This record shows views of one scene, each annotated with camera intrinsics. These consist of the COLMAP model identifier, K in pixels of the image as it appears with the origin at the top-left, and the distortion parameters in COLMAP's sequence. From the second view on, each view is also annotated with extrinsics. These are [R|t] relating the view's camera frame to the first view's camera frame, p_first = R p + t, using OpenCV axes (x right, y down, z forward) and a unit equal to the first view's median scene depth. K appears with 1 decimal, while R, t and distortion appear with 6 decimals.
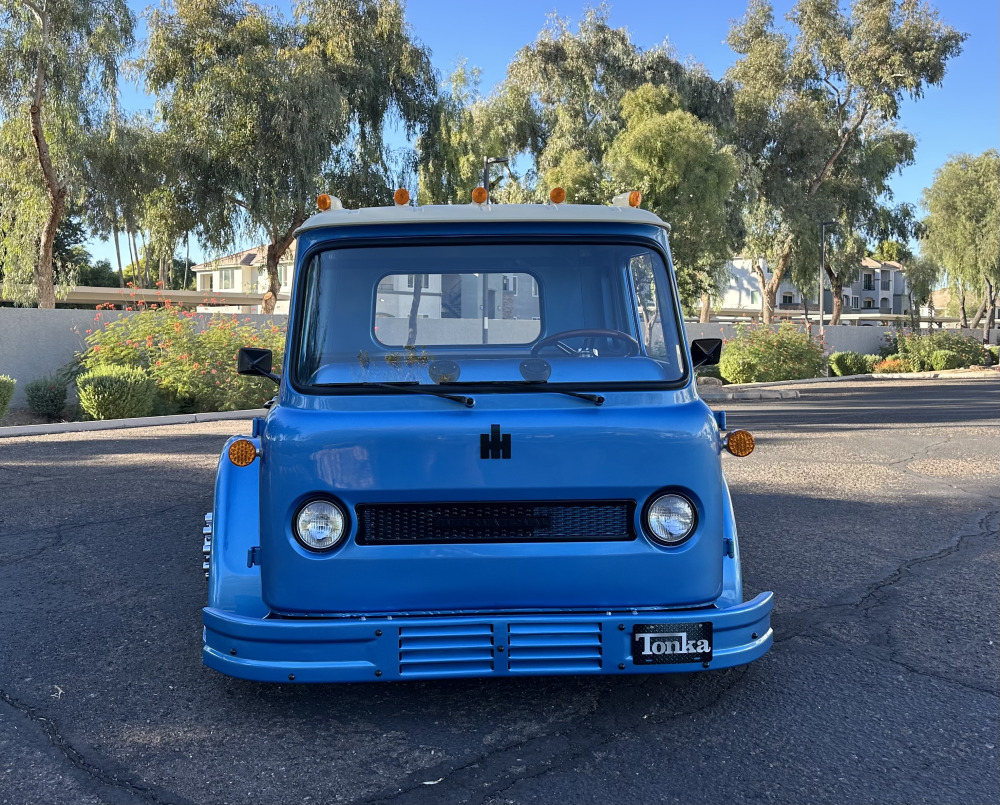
lens RADIAL K [[985.8, 0, 500.0], [0, 985.8, 400.7], [0, 0, 1]] dist [-0.027829, 0.000000]
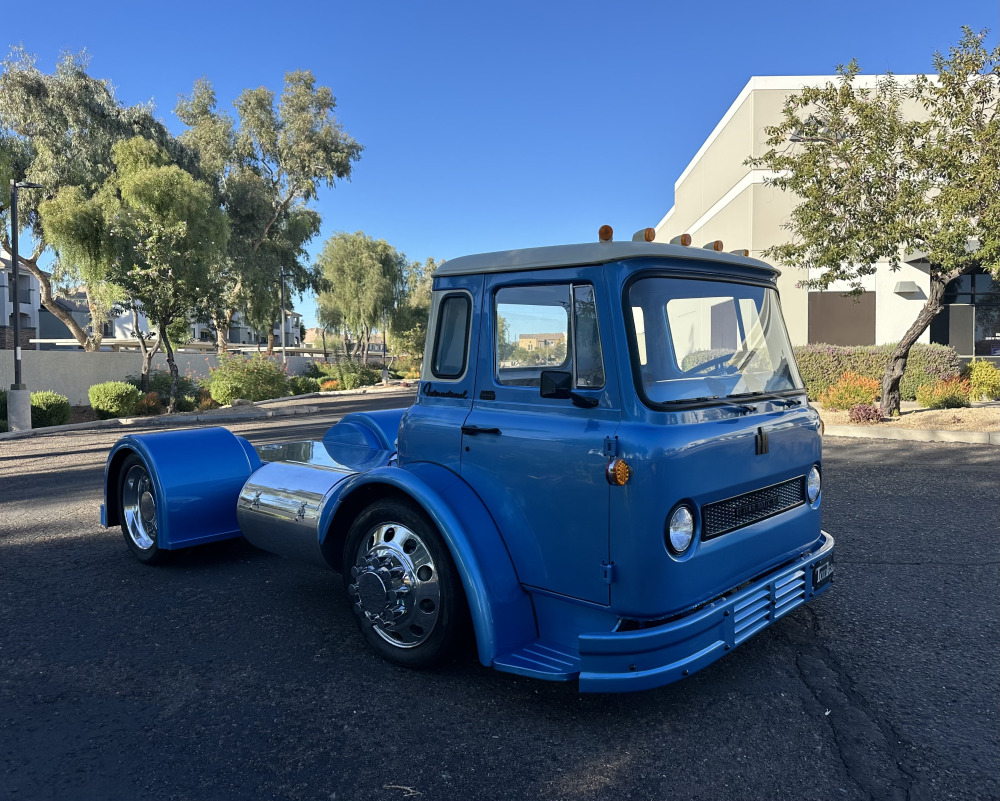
lens RADIAL K [[765.4, 0, 500.5], [0, 765.4, 407.7], [0, 0, 1]] dist [0.008930, -0.017915]
pose [[0.701661, -0.043491, 0.711183, -0.177473], [0.051016, 0.998640, 0.010738, -0.005340], [-0.710683, 0.028747, 0.702925, 0.103567]]
